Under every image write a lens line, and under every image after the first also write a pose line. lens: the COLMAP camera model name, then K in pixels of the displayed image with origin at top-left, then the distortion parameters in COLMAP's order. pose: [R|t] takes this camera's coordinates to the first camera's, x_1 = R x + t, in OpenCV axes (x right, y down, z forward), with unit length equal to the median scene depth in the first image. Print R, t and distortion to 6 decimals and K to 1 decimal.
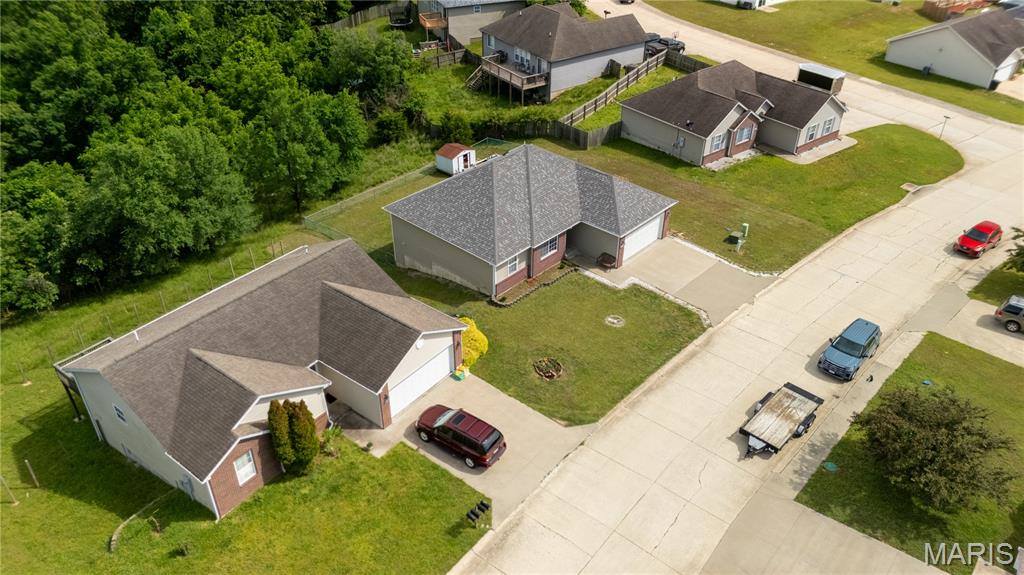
lens RADIAL K [[769.8, 0, 509.6], [0, 769.8, 286.8], [0, 0, 1]] dist [0.040851, -0.004982]
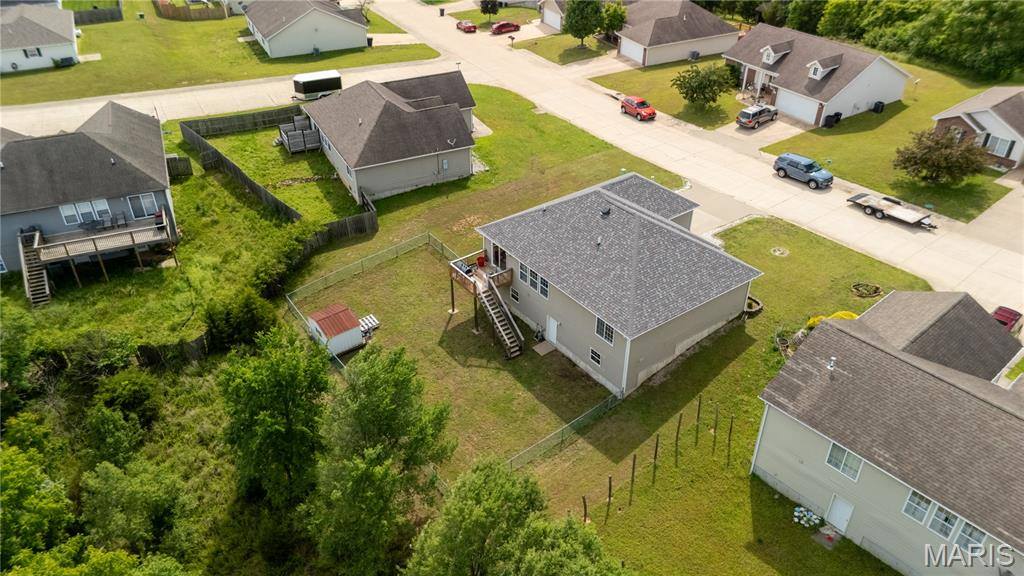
lens RADIAL K [[755.0, 0, 513.3], [0, 755.0, 291.9], [0, 0, 1]] dist [0.043821, -0.009724]
pose [[0.188855, -0.562121, 0.805204, -0.791892], [0.545726, 0.741762, 0.389836, -0.510189], [-0.816405, 0.365798, 0.446849, 0.747631]]
